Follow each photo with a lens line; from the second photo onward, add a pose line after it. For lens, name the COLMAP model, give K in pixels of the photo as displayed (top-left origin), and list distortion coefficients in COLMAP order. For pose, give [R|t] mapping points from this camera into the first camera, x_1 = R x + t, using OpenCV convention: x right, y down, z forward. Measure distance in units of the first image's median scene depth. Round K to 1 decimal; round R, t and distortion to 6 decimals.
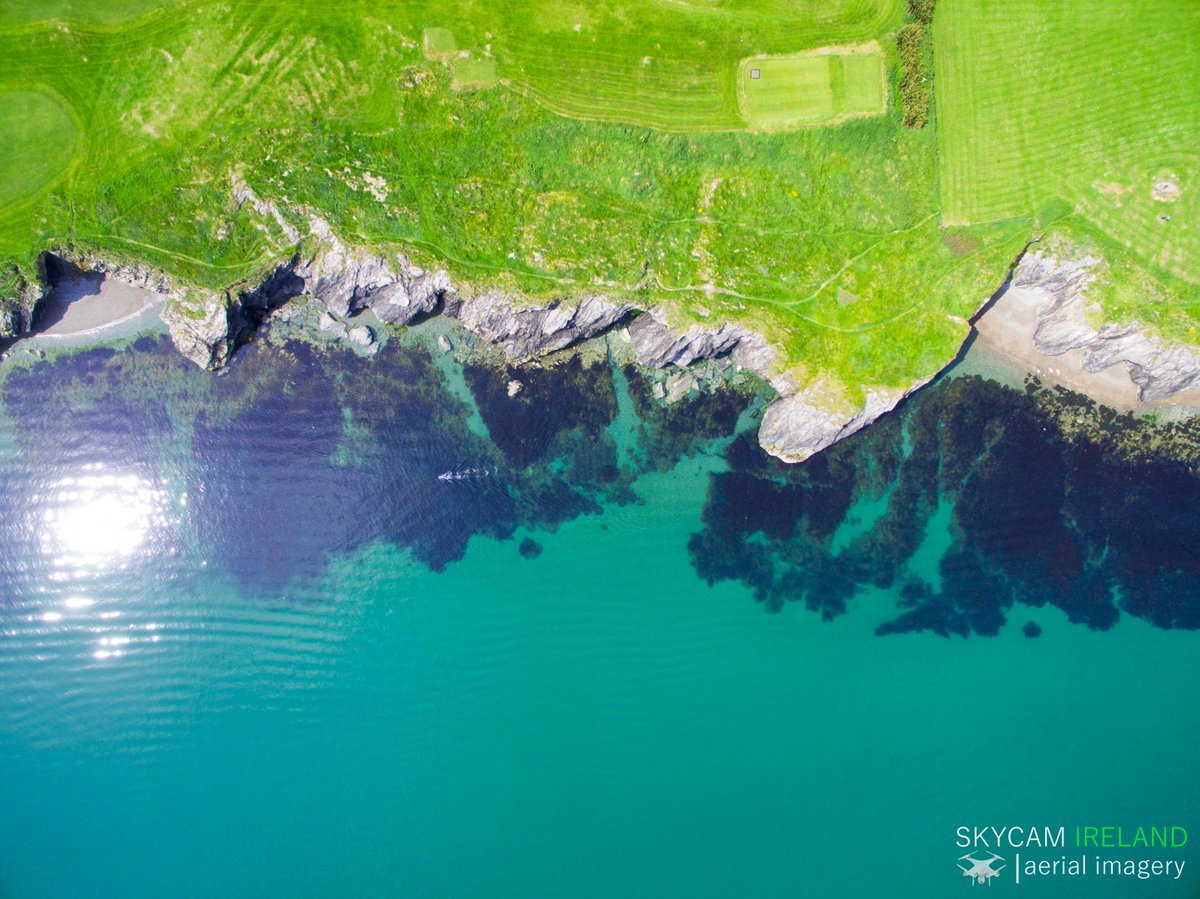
lens RADIAL K [[699.0, 0, 595.5], [0, 699.0, 449.4], [0, 0, 1]] dist [-0.123522, 0.091484]
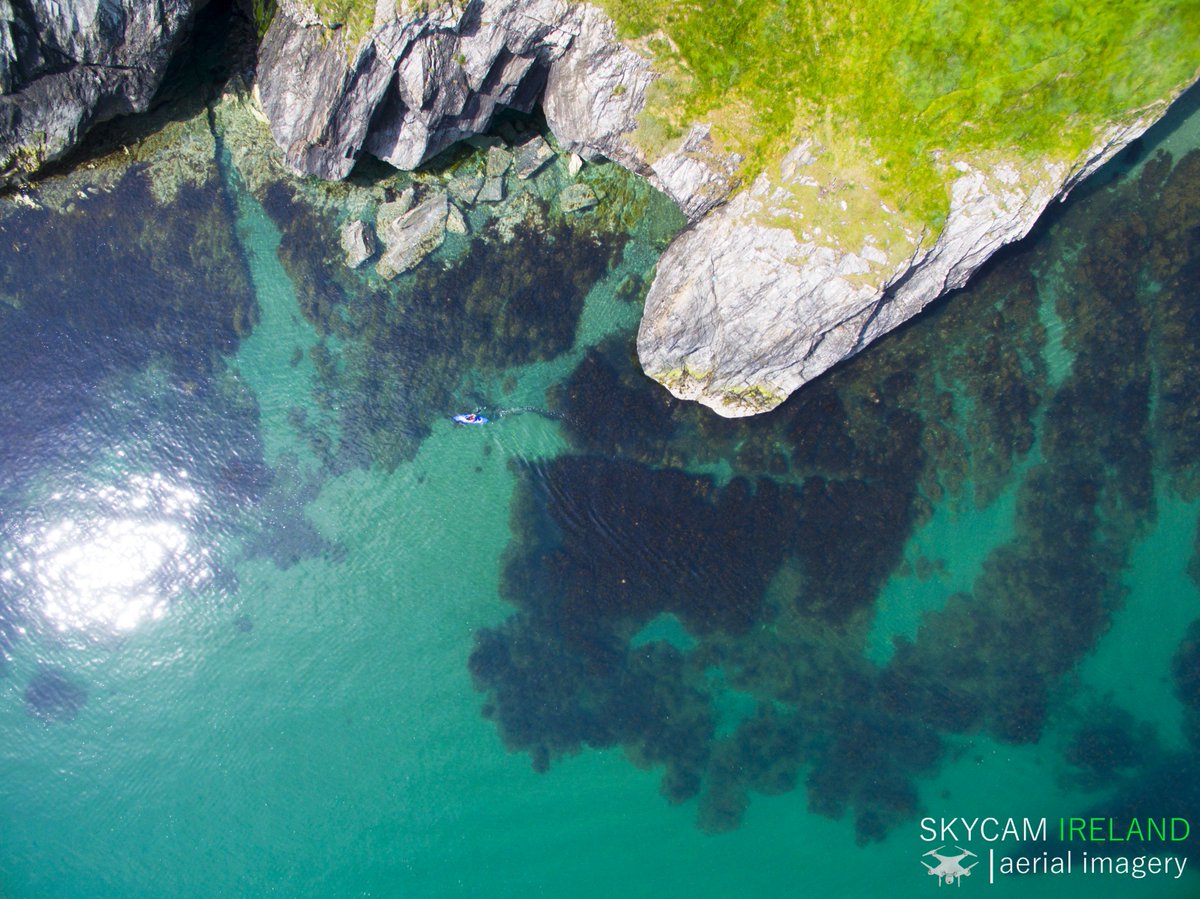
lens RADIAL K [[699.0, 0, 595.5], [0, 699.0, 449.4], [0, 0, 1]] dist [-0.123522, 0.091484]
pose [[0.997624, -0.068660, -0.005613, 0.208729], [0.068651, 0.997639, -0.001779, 0.031021], [0.005722, 0.001389, 0.999983, 0.642292]]
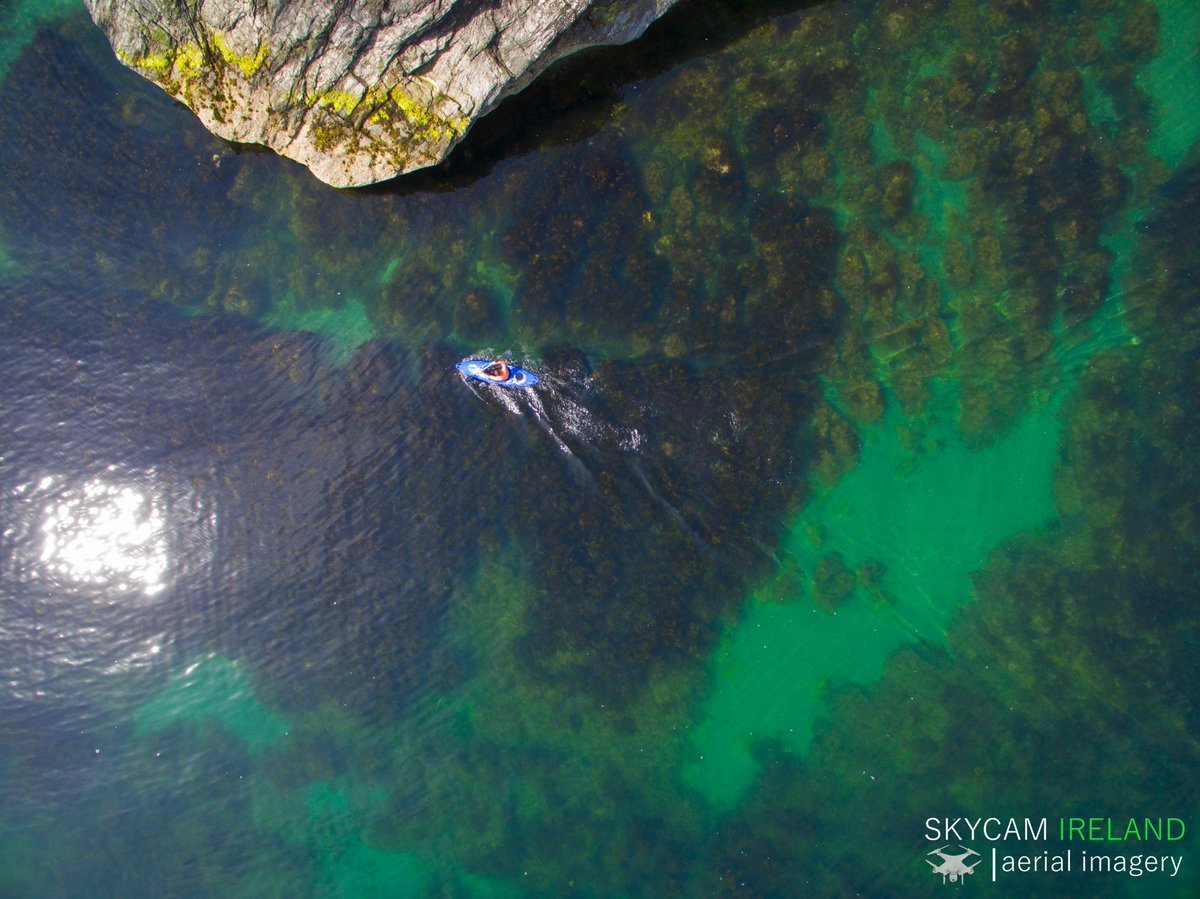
lens RADIAL K [[699.0, 0, 595.5], [0, 699.0, 449.4], [0, 0, 1]] dist [-0.123522, 0.091484]
pose [[0.999553, -0.029537, -0.004611, 0.325928], [0.029556, 0.999554, 0.004294, 0.073860], [0.004482, -0.004428, 0.999980, 0.853262]]
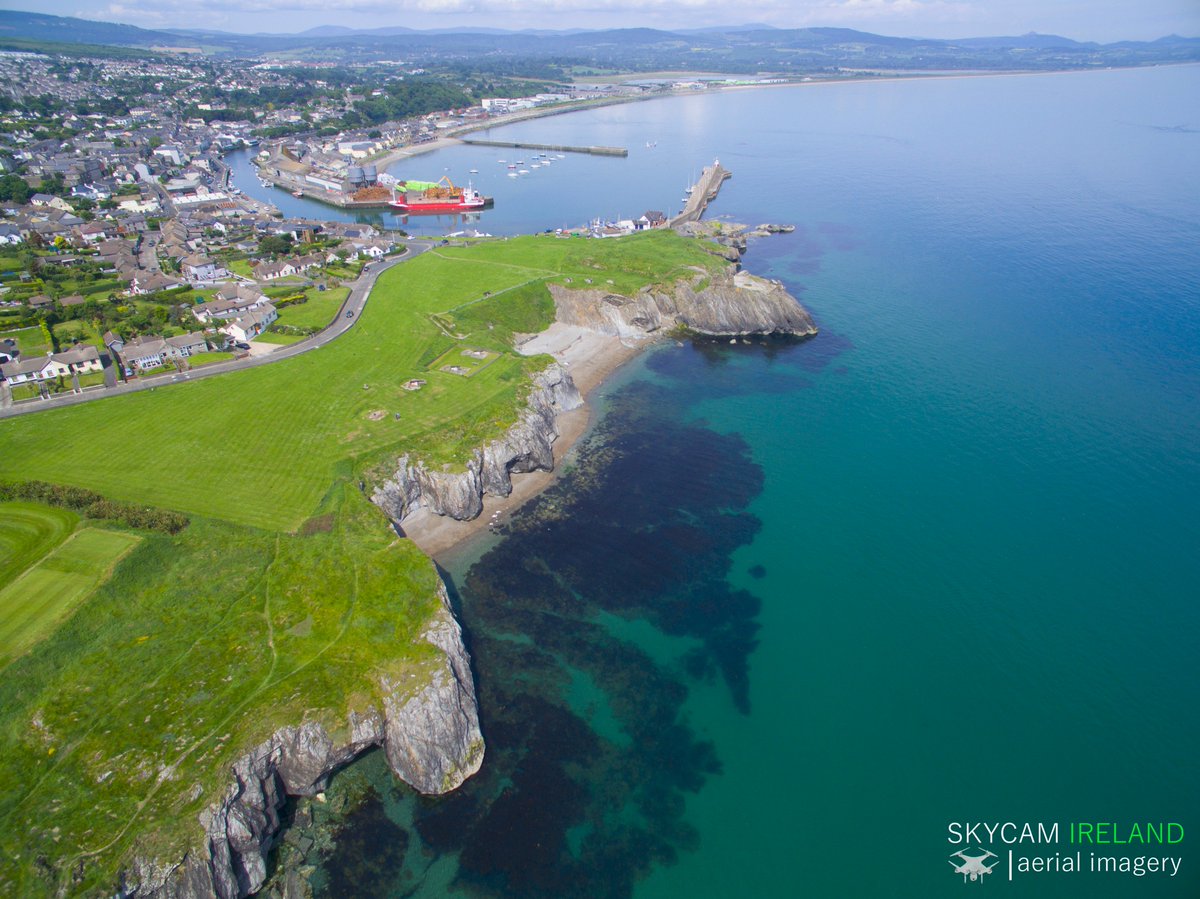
lens RADIAL K [[699.0, 0, 595.5], [0, 699.0, 449.4], [0, 0, 1]] dist [-0.123522, 0.091484]
pose [[0.240858, -0.505416, 0.828578, -0.097884], [0.970552, 0.128914, -0.203493, 0.226808], [-0.003967, 0.853191, 0.521583, 0.371888]]
